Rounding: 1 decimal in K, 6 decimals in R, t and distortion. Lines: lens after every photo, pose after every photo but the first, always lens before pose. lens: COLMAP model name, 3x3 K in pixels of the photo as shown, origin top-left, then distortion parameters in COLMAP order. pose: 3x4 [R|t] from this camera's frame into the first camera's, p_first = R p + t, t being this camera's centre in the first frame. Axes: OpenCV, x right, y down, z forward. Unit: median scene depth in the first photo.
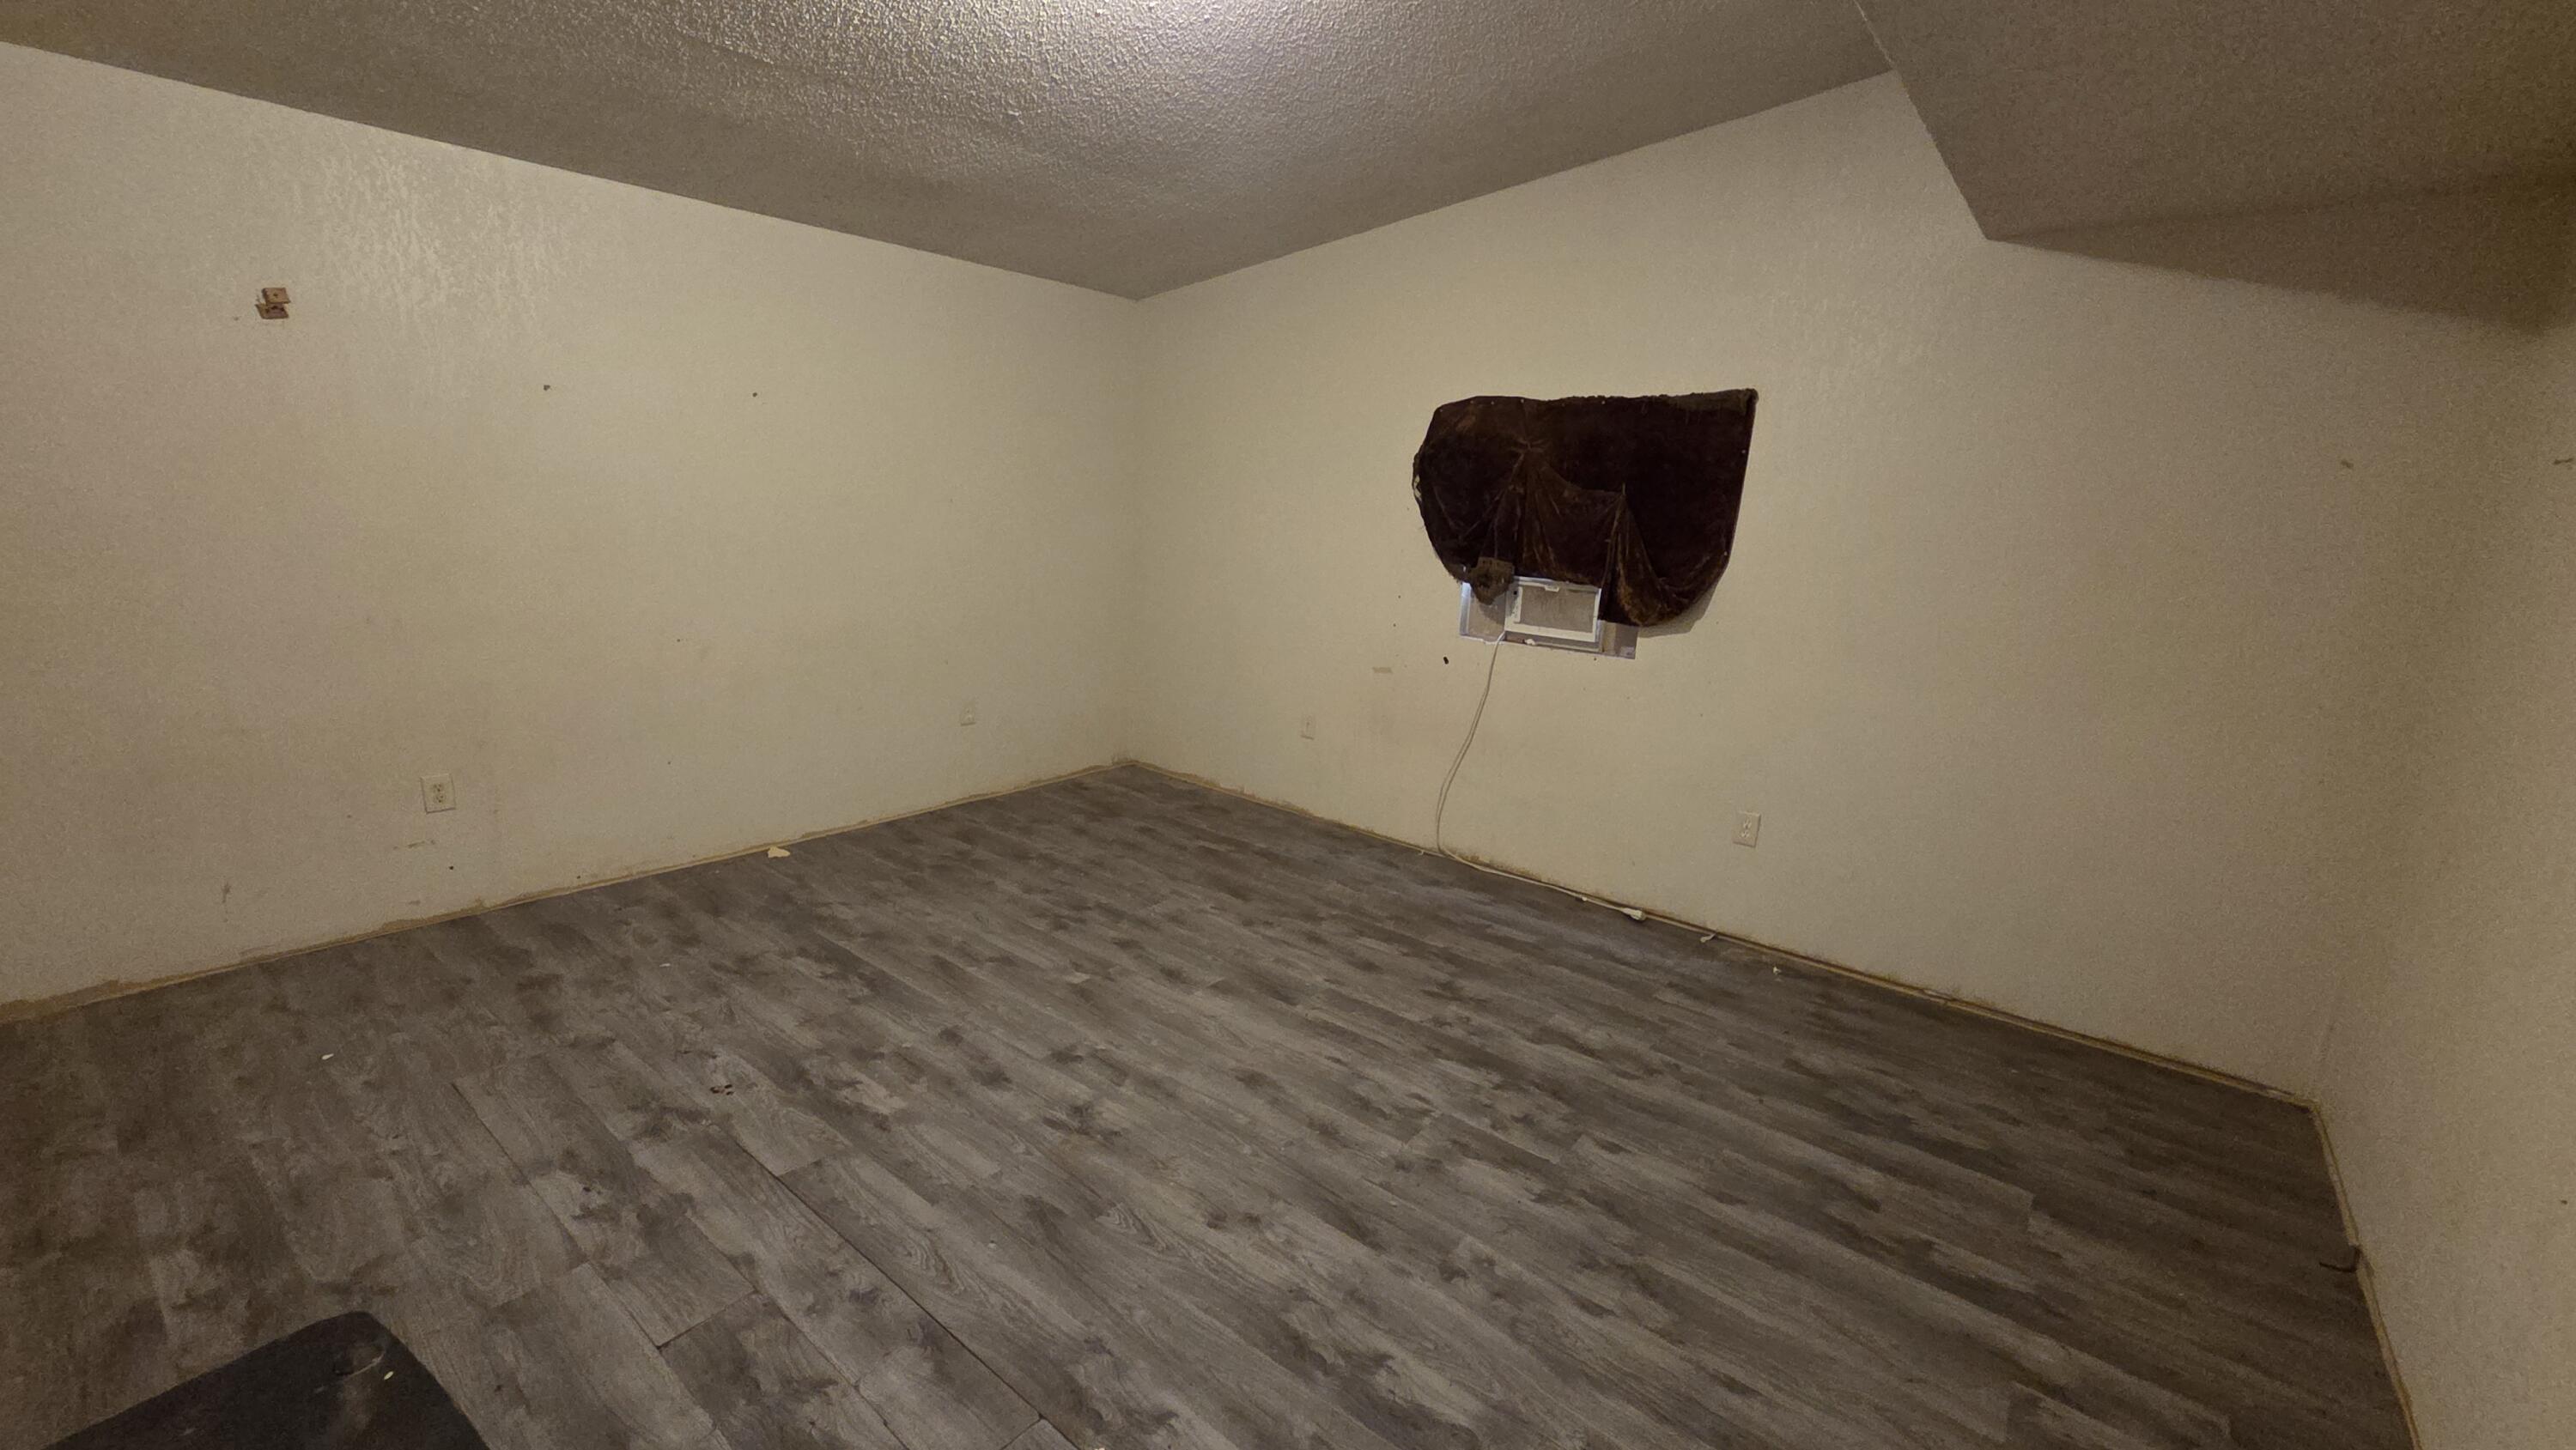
lens RADIAL K [[1048.9, 0, 1286.7], [0, 1048.9, 725.8], [0, 0, 1]] dist [0.012591, -0.000100]
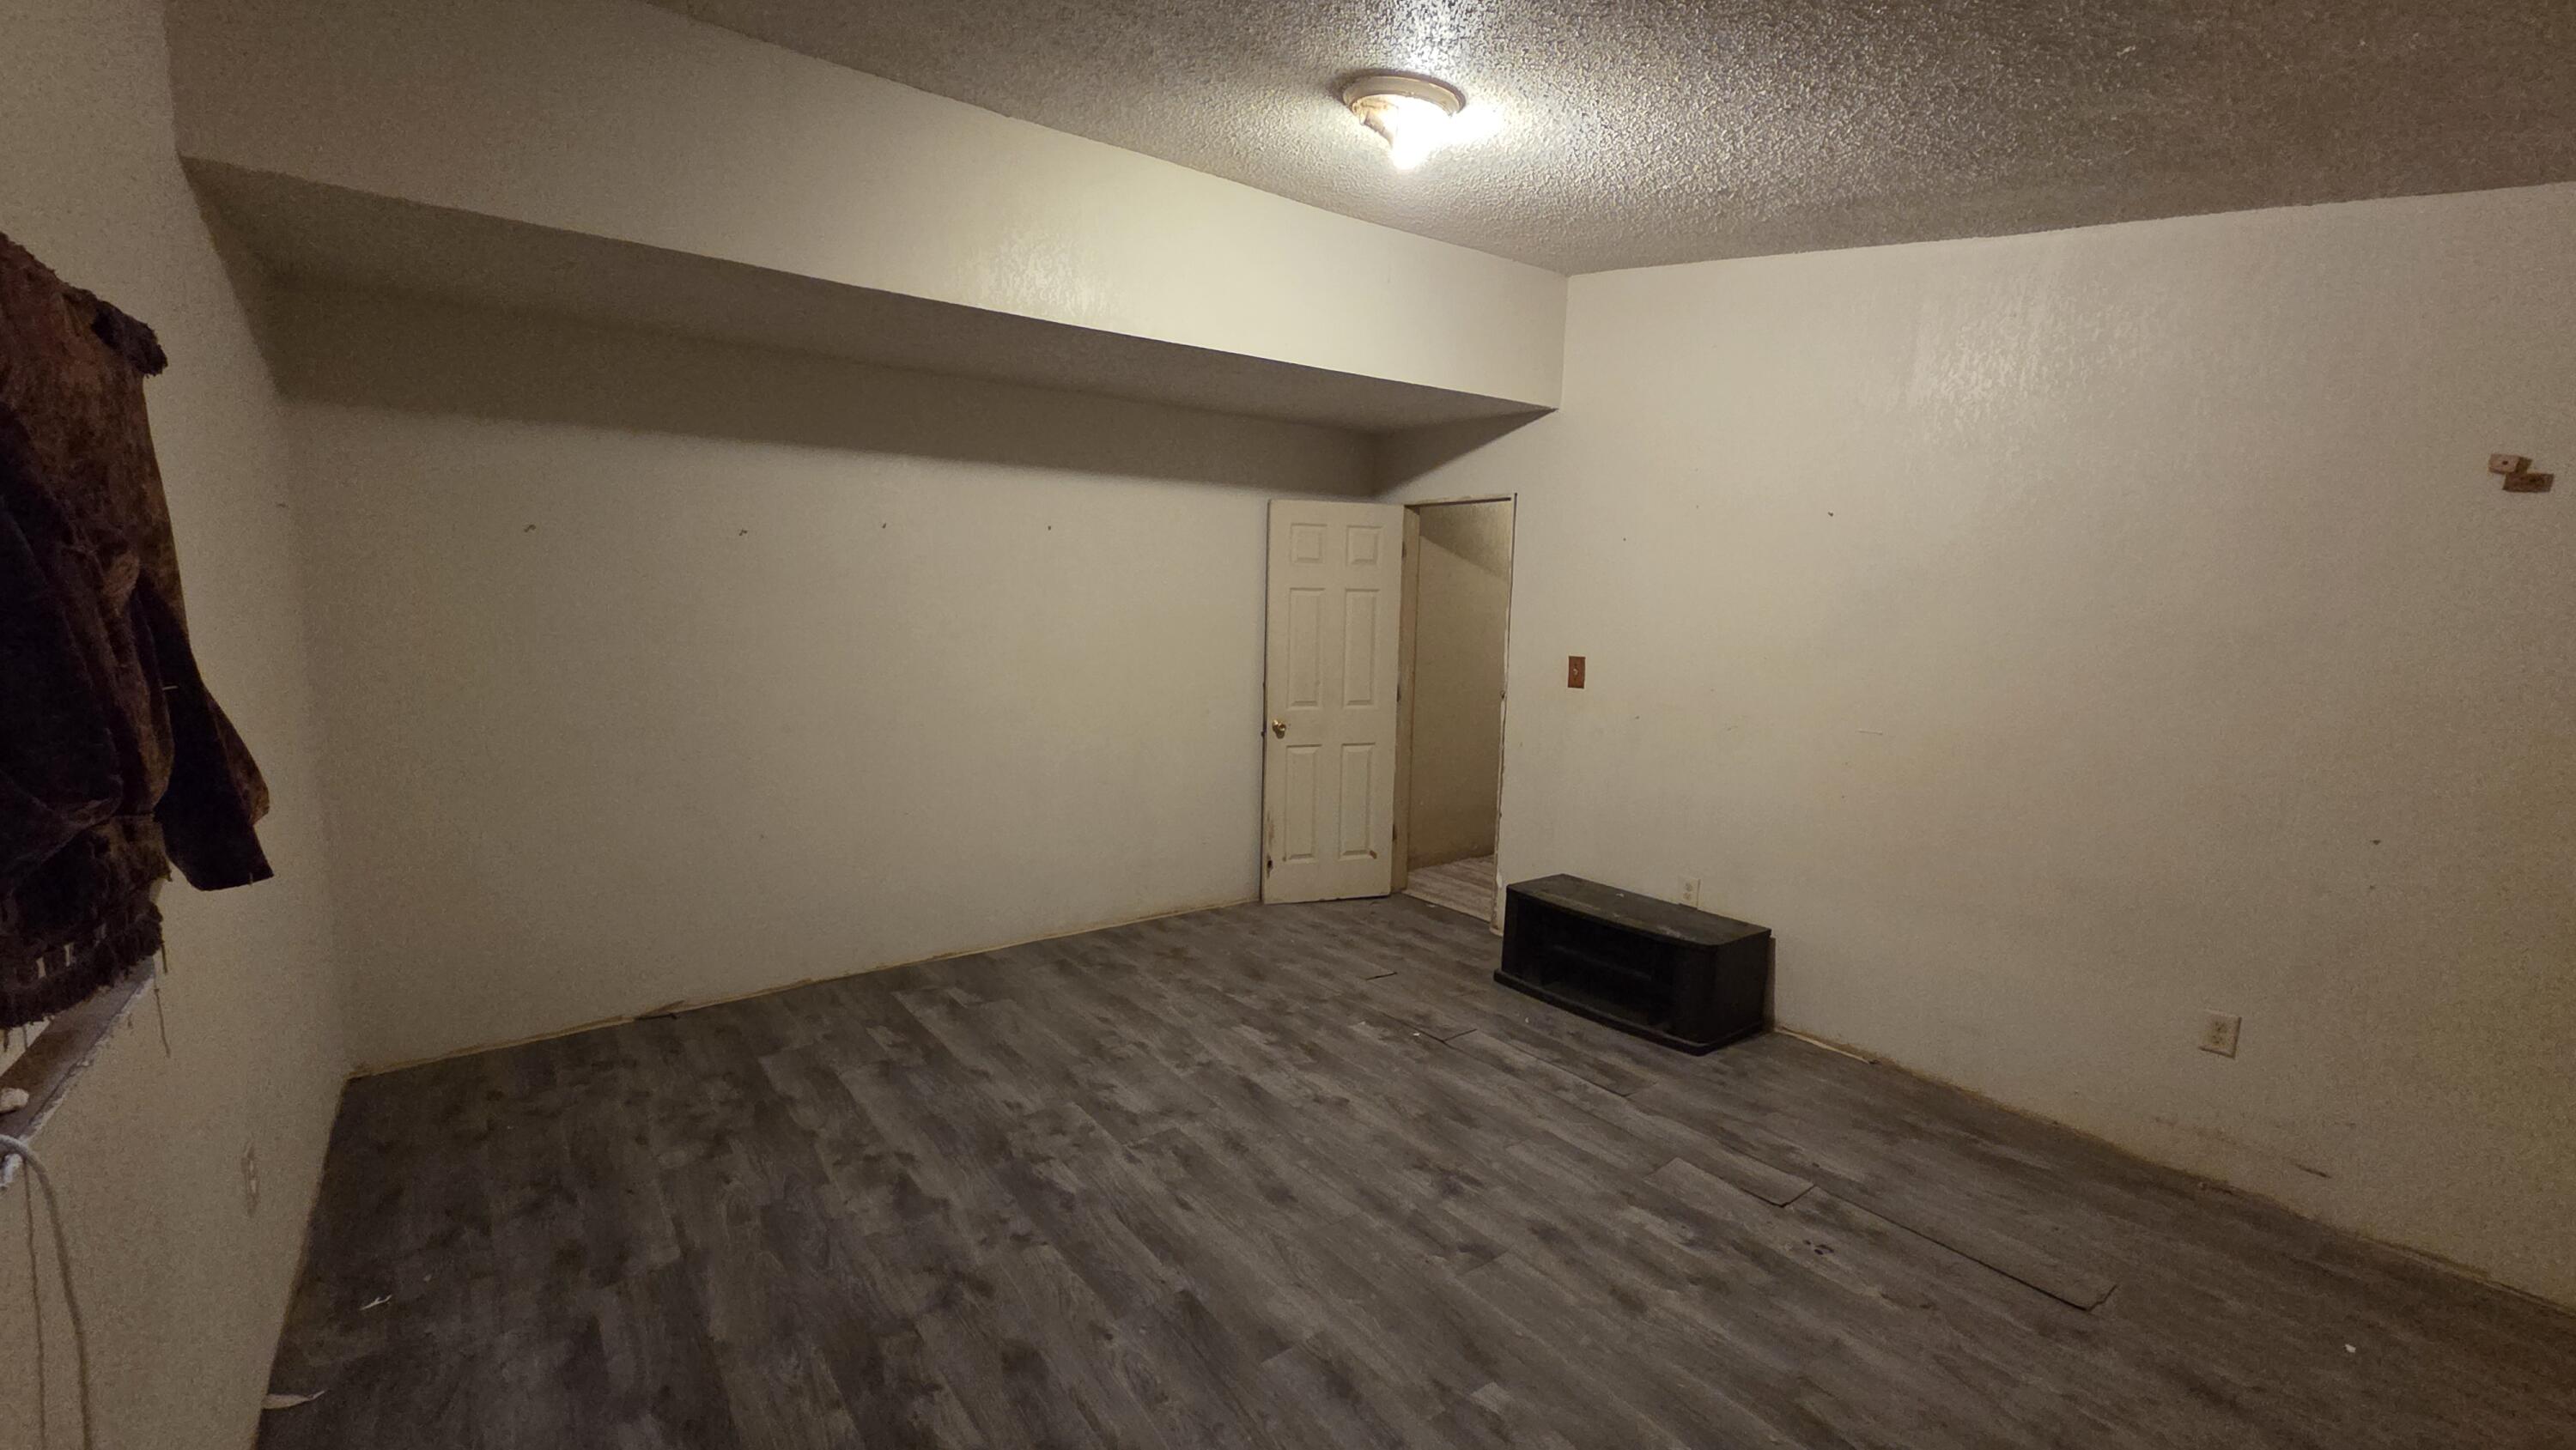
lens RADIAL K [[1048.9, 0, 1287.7], [0, 1048.9, 715.7], [0, 0, 1]] dist [0.012591, -0.000100]
pose [[-0.967911, -0.100363, 0.230381, -0.234033], [-0.016310, 0.939939, 0.340951, -0.445836], [-0.250763, 0.326253, -0.911415, 1.857894]]
